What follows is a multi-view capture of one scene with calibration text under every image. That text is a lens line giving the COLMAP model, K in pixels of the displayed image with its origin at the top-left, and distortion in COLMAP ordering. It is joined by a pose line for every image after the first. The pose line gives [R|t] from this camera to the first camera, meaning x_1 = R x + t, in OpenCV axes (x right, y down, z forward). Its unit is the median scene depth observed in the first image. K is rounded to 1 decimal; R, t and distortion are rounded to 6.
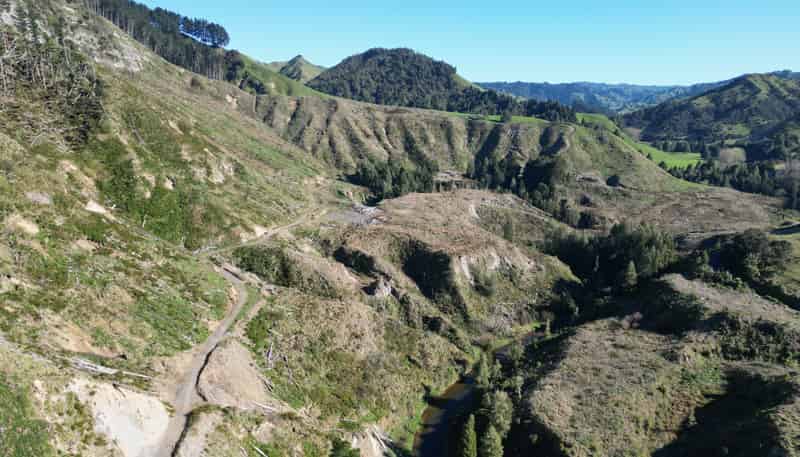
lens RADIAL K [[558.2, 0, 401.2], [0, 558.2, 228.3], [0, 0, 1]] dist [0.090572, -0.095836]
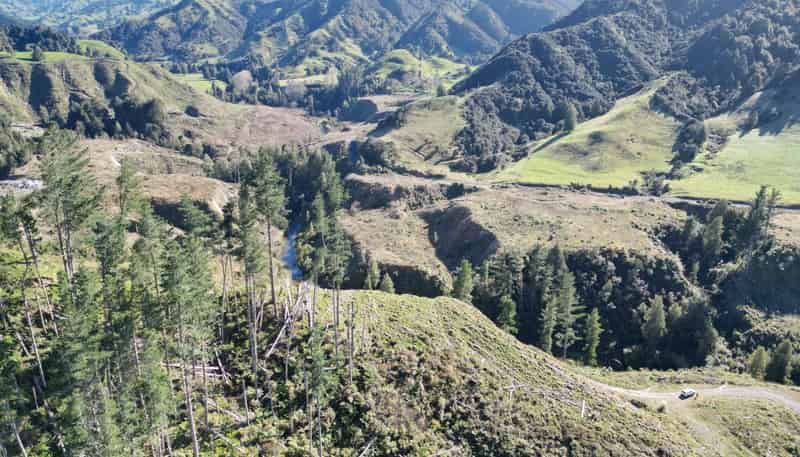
lens RADIAL K [[558.2, 0, 401.2], [0, 558.2, 228.3], [0, 0, 1]] dist [0.090572, -0.095836]
pose [[0.586981, -0.294184, 0.754261, -0.310260], [0.175301, 0.955727, 0.236339, -0.055776], [-0.790394, -0.006504, 0.612564, -0.035192]]
